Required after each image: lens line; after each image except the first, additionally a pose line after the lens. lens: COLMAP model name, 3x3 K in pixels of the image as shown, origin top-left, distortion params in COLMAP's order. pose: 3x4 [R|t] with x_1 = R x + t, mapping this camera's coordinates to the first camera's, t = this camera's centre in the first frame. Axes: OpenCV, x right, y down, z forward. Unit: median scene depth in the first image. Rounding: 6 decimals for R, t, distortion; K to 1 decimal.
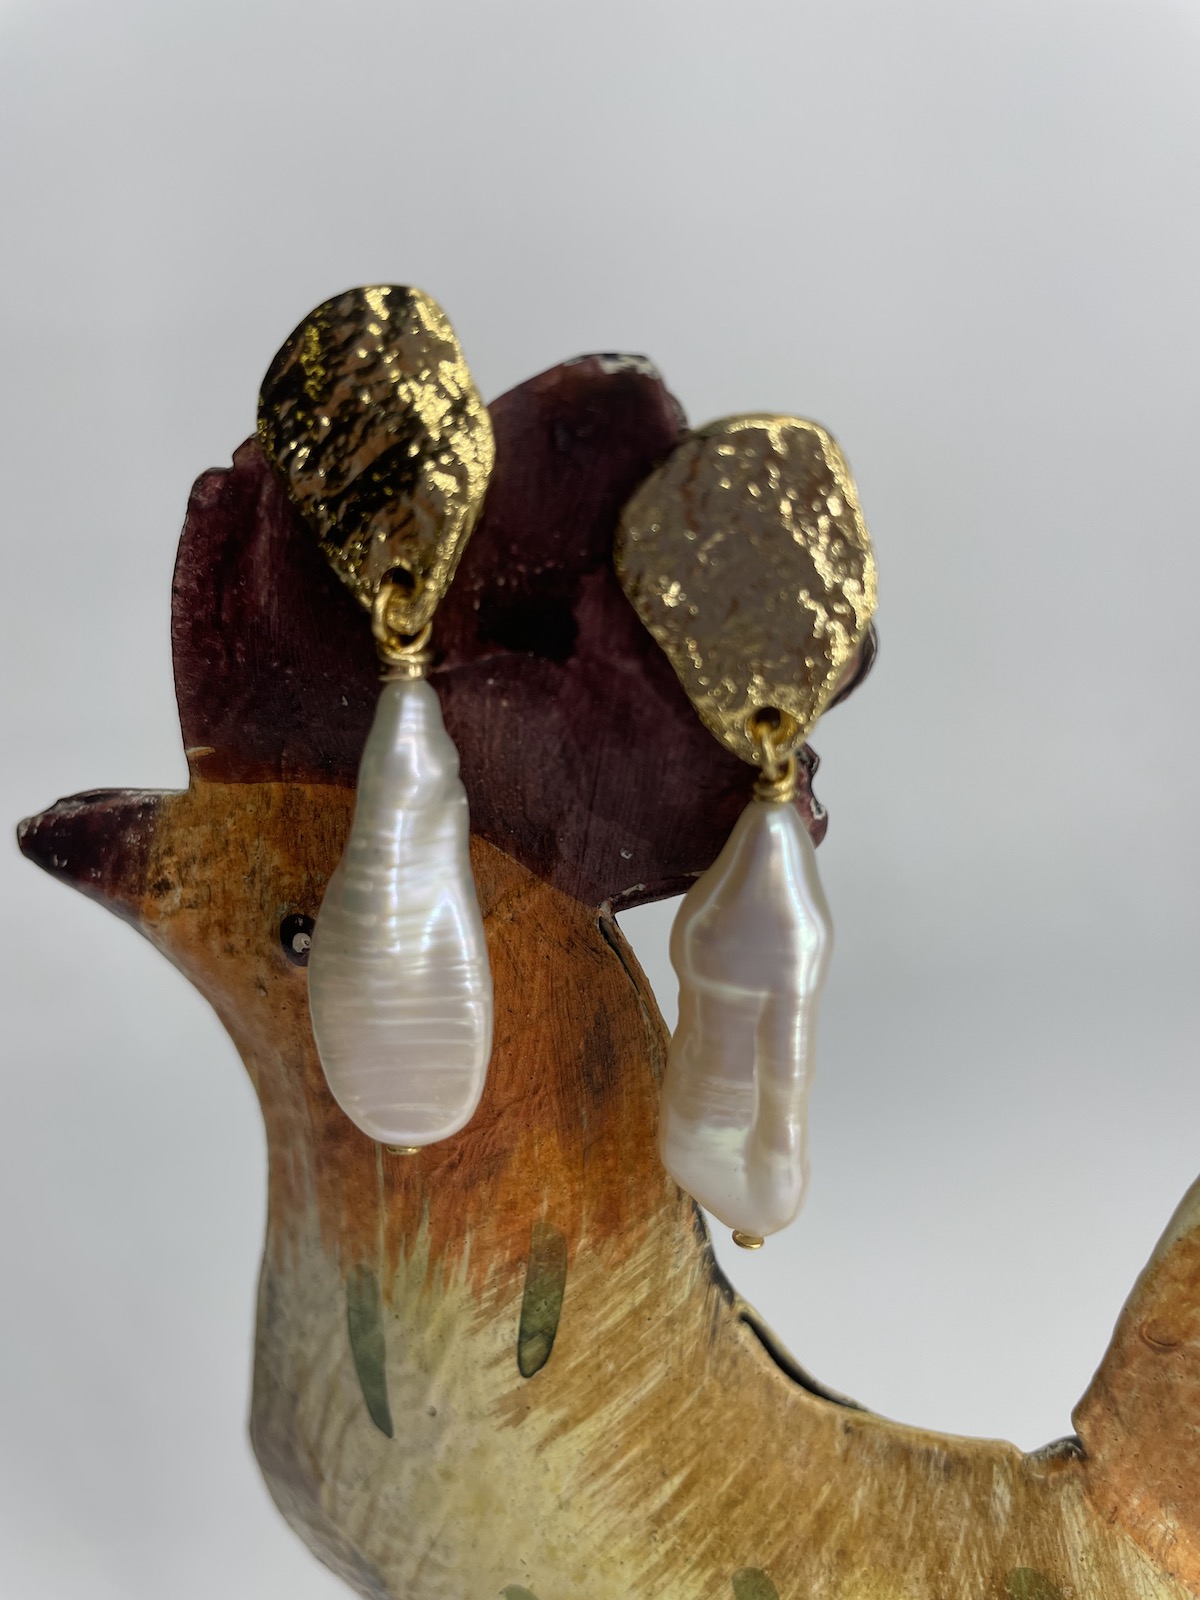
lens RADIAL K [[1214.2, 0, 600.0], [0, 1214.2, 800.0], [0, 0, 1]] dist [0.008010, -0.076142]
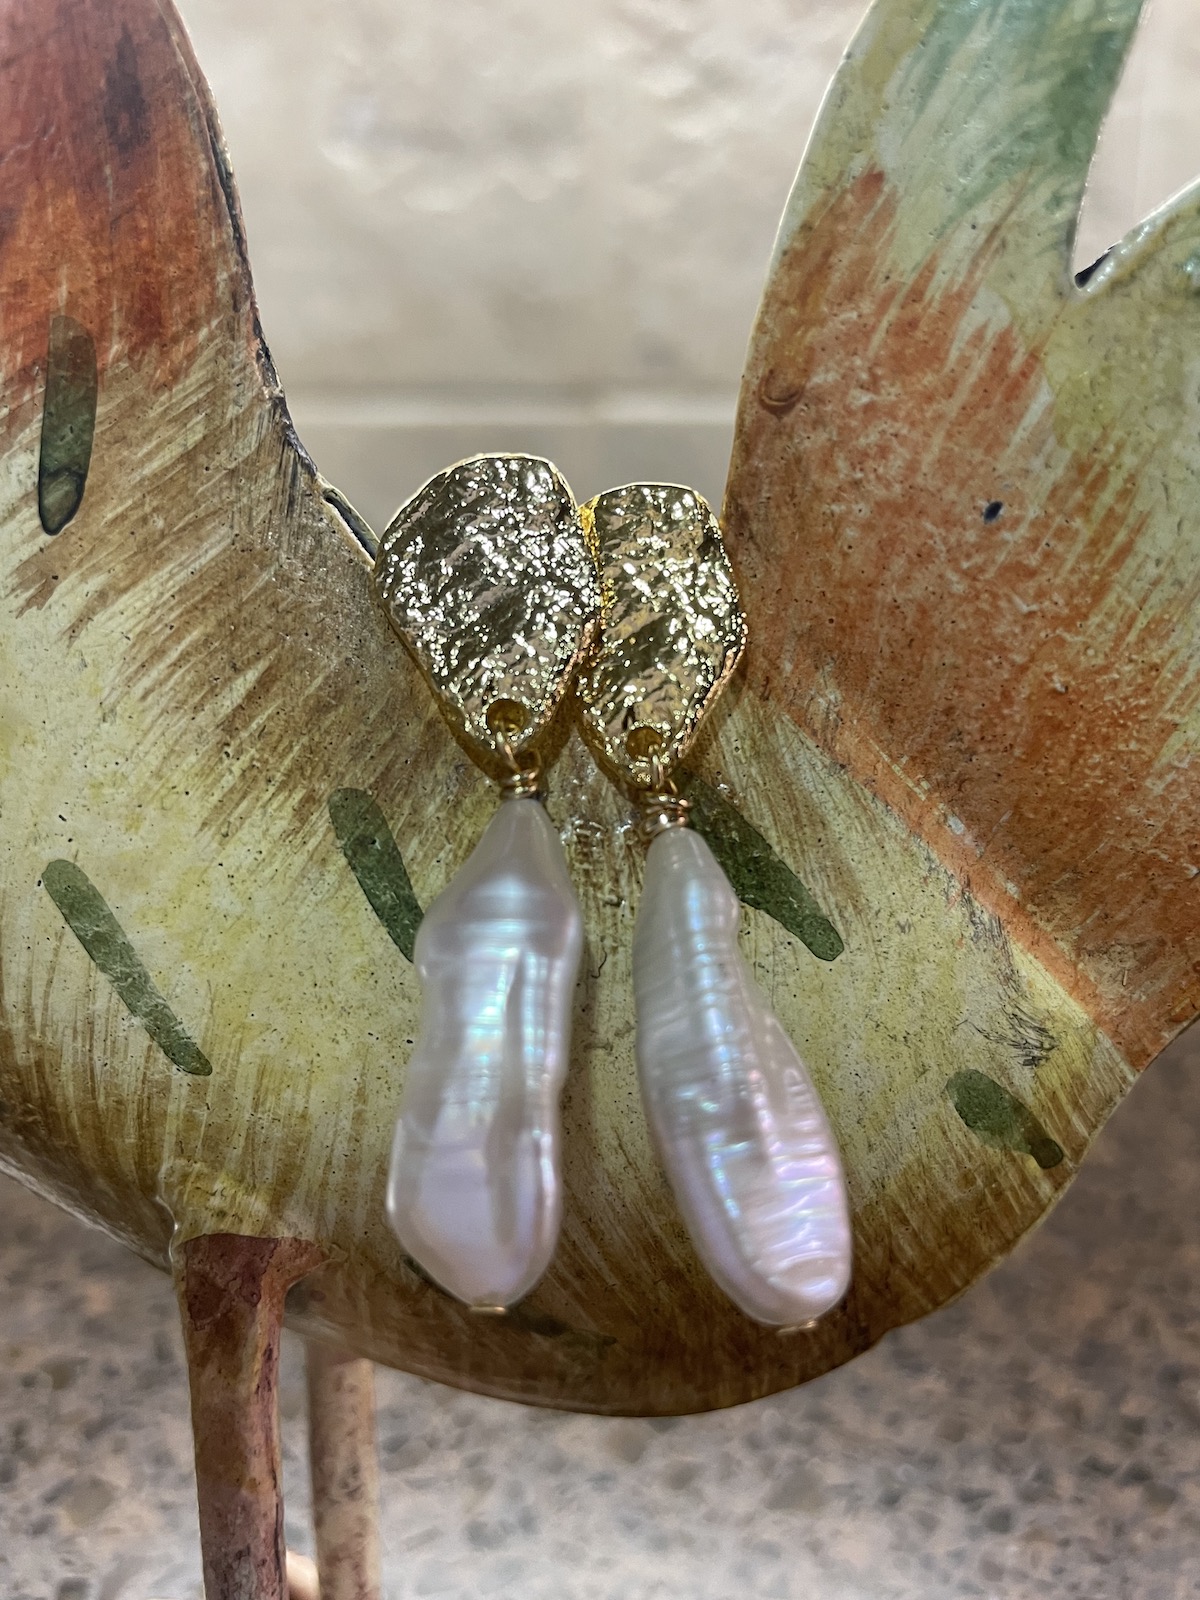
lens RADIAL K [[1214.2, 0, 600.0], [0, 1214.2, 800.0], [0, 0, 1]] dist [0.008010, -0.076142]
pose [[0.980571, -0.041579, 0.191705, 0.135833], [0.061653, 0.993079, -0.099964, 0.753305], [-0.186222, 0.109841, 0.976349, 0.160893]]
